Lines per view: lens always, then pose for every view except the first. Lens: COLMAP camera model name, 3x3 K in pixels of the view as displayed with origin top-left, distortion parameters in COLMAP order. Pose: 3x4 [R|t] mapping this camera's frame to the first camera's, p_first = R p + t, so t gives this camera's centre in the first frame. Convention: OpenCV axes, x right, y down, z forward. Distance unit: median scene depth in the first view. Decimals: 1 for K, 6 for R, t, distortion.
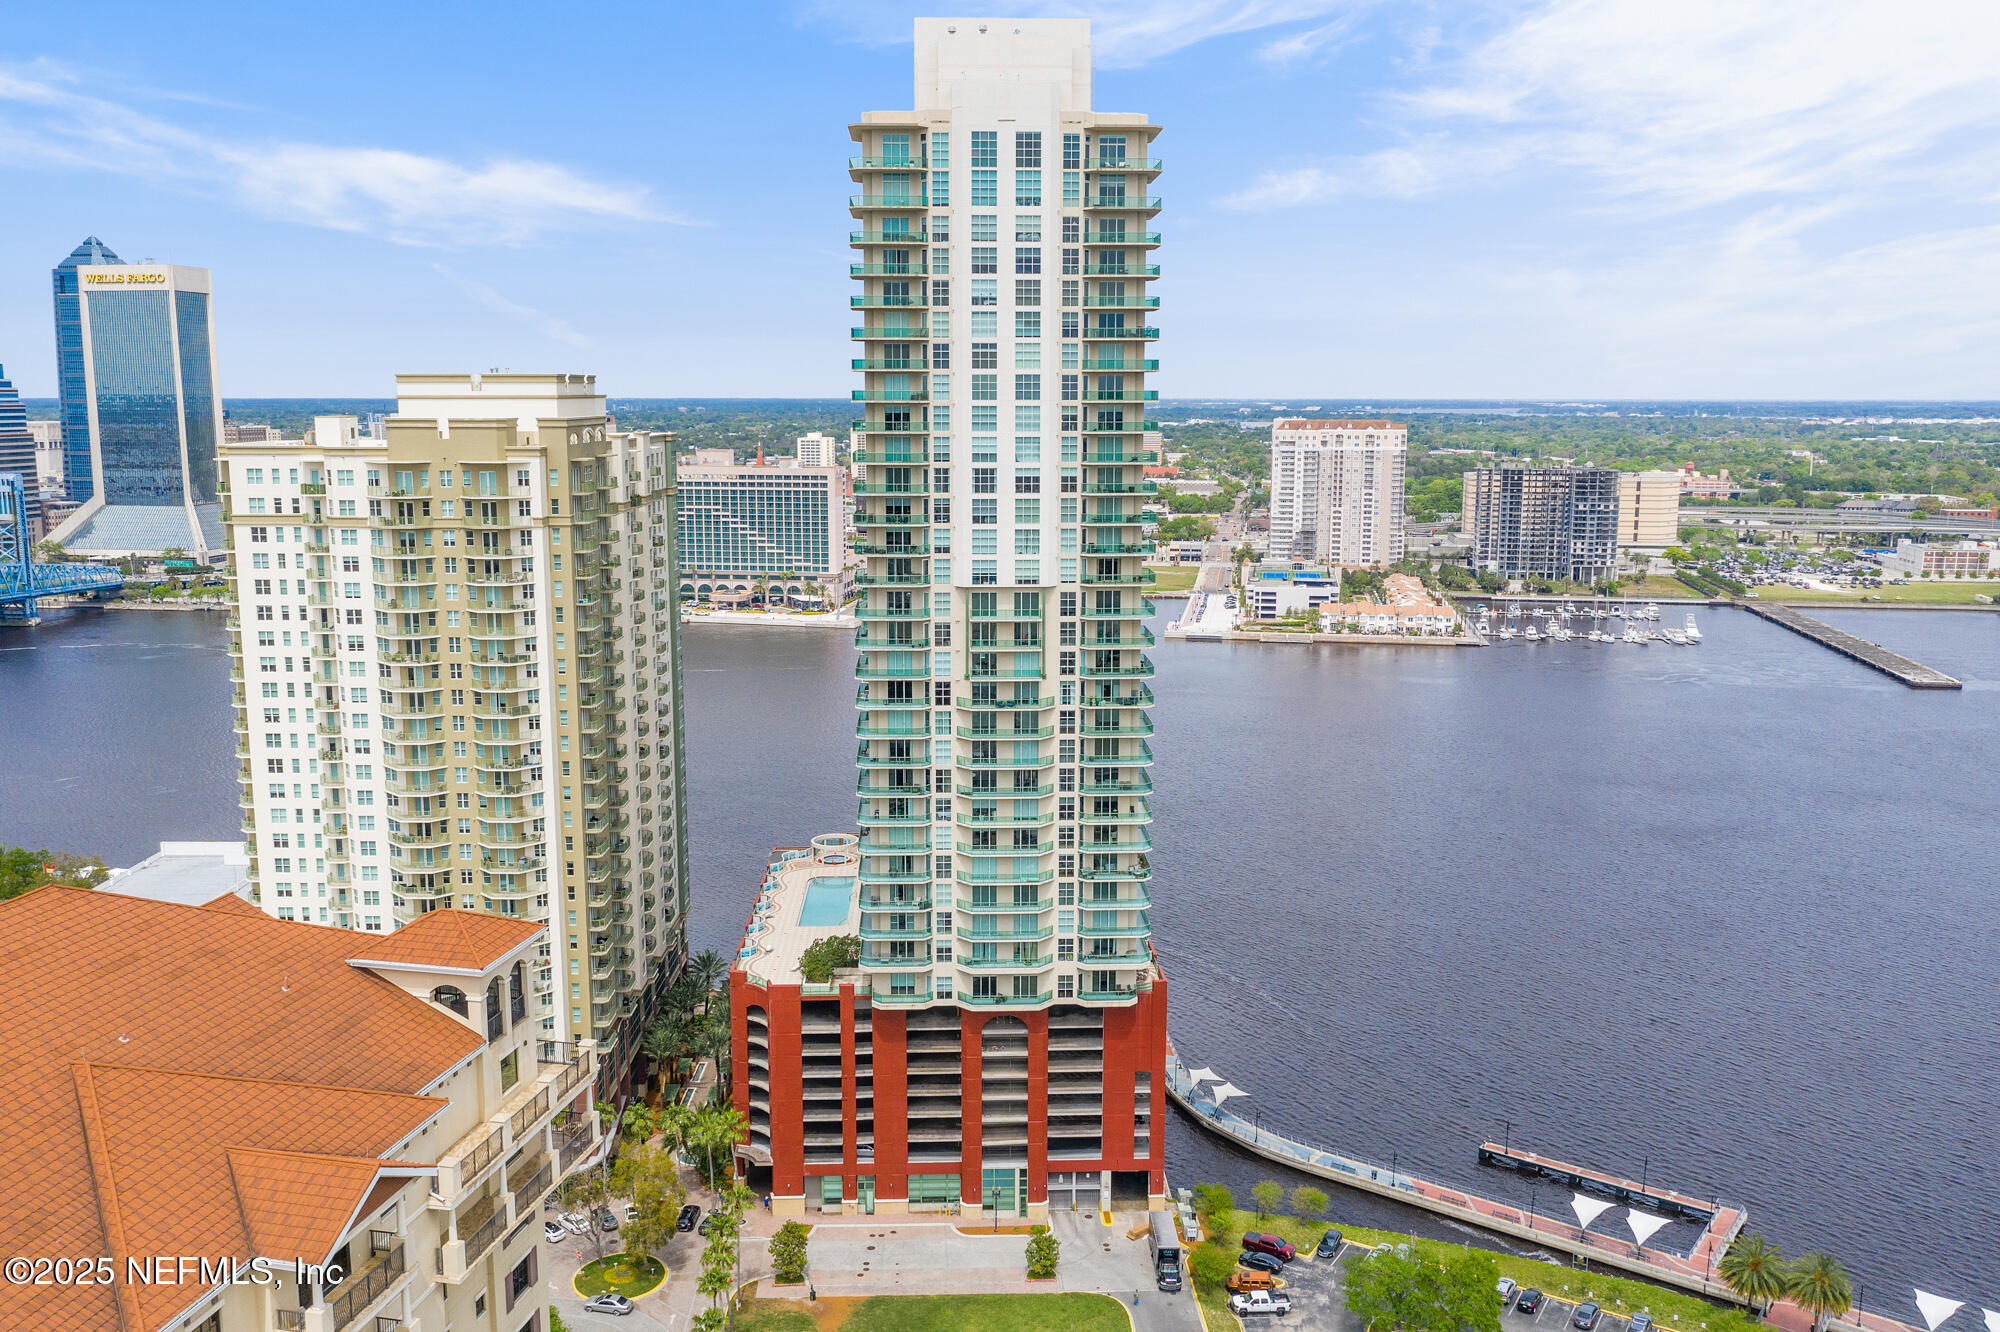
lens RADIAL K [[1635.4, 0, 1003.5], [0, 1635.4, 655.9], [0, 0, 1]] dist [0.018735, -0.002018]
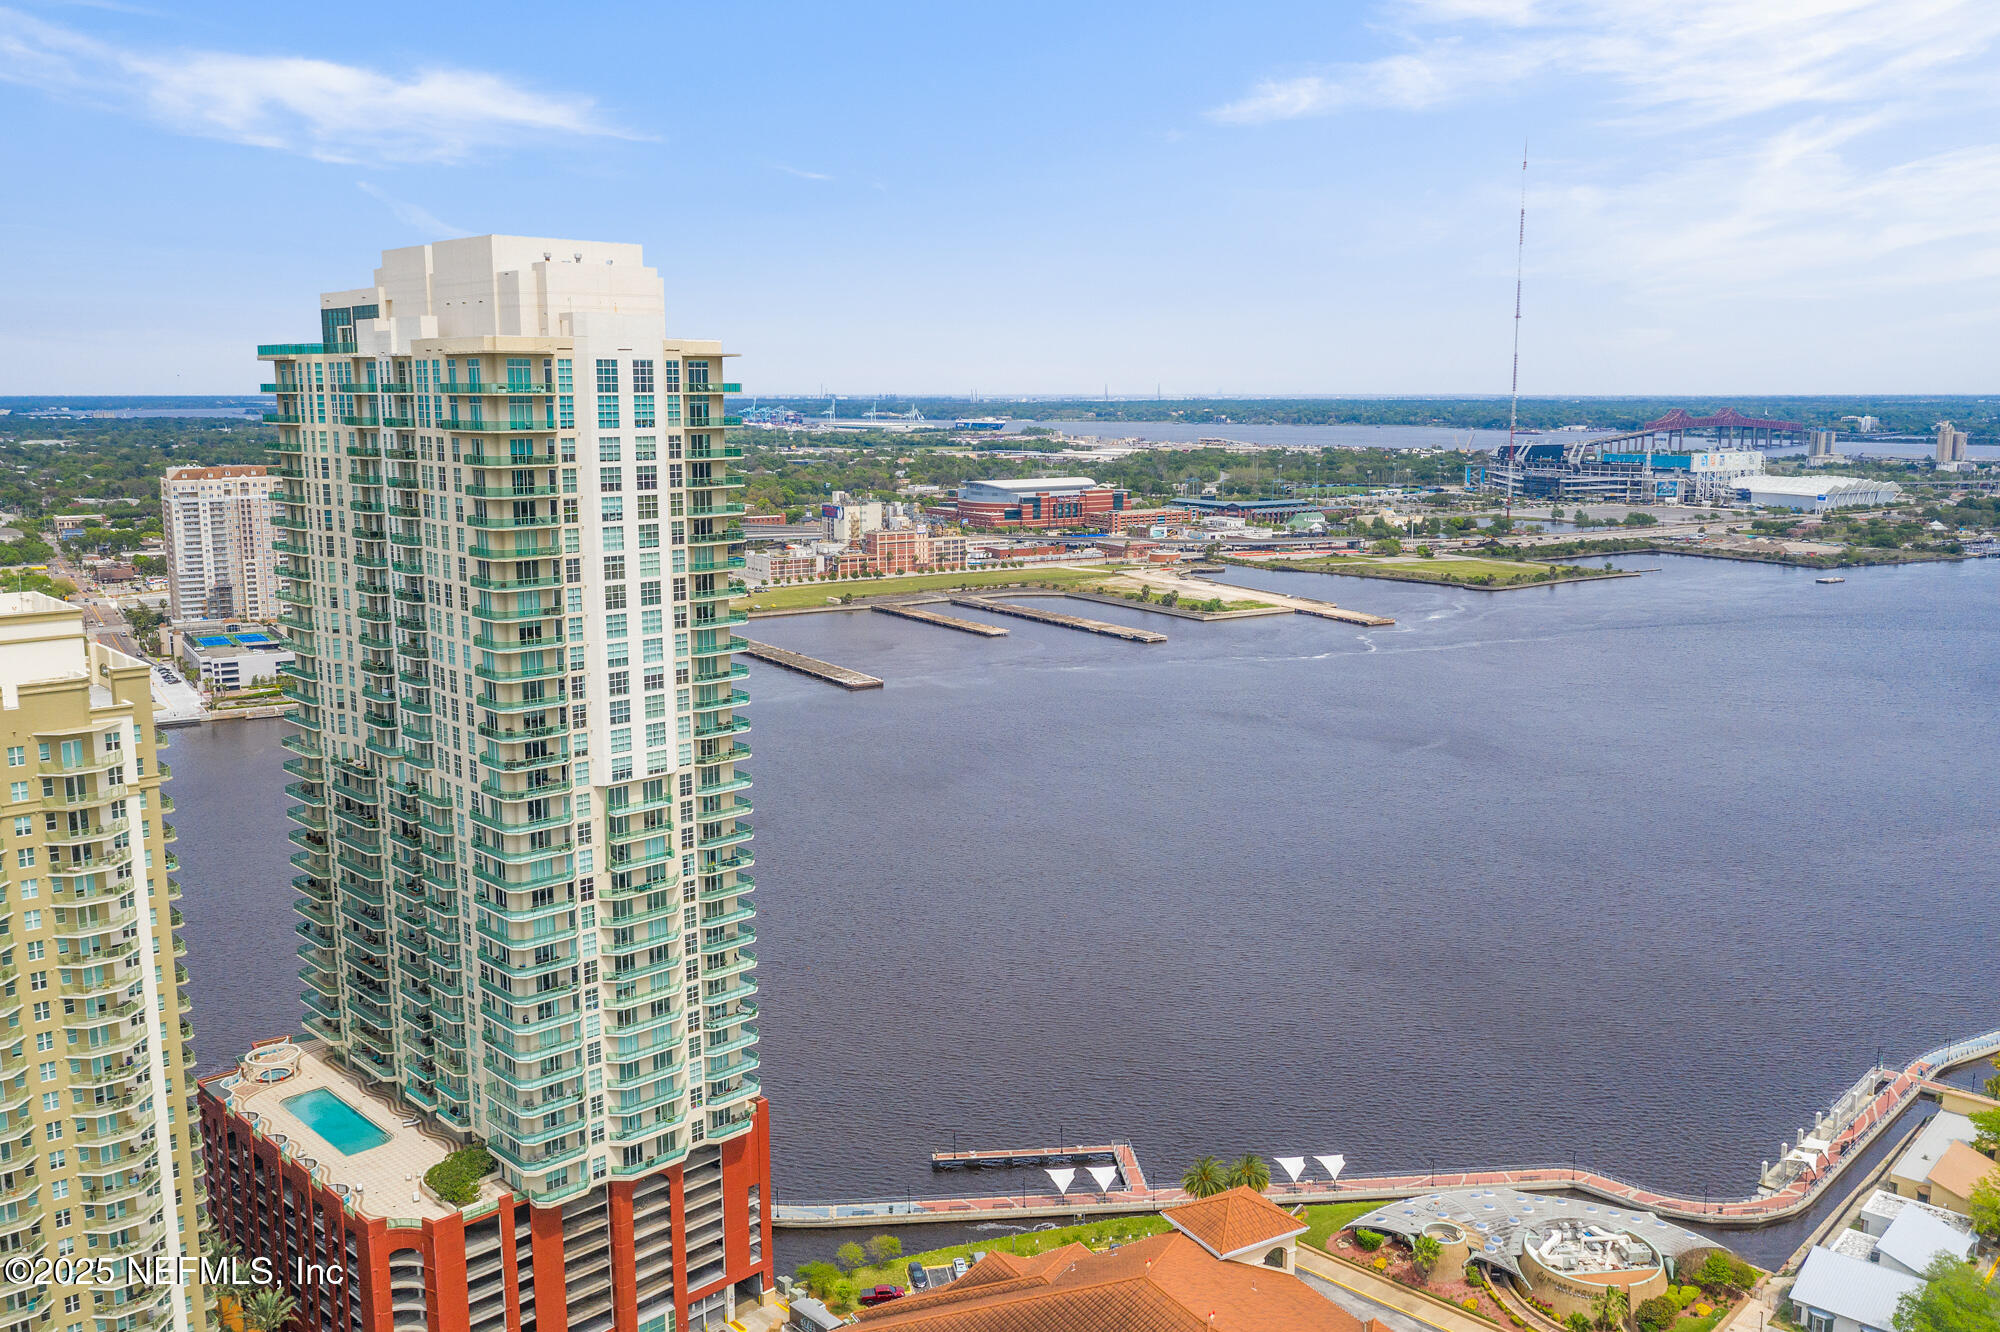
lens RADIAL K [[1637.0, 0, 1001.7], [0, 1637.0, 675.5], [0, 0, 1]] dist [-0.006017, 0.029013]
pose [[0.747814, -0.116587, 0.653591, -0.499115], [0.109349, 0.992645, 0.051955, -0.135988], [-0.654841, 0.032617, 0.755062, 0.042336]]
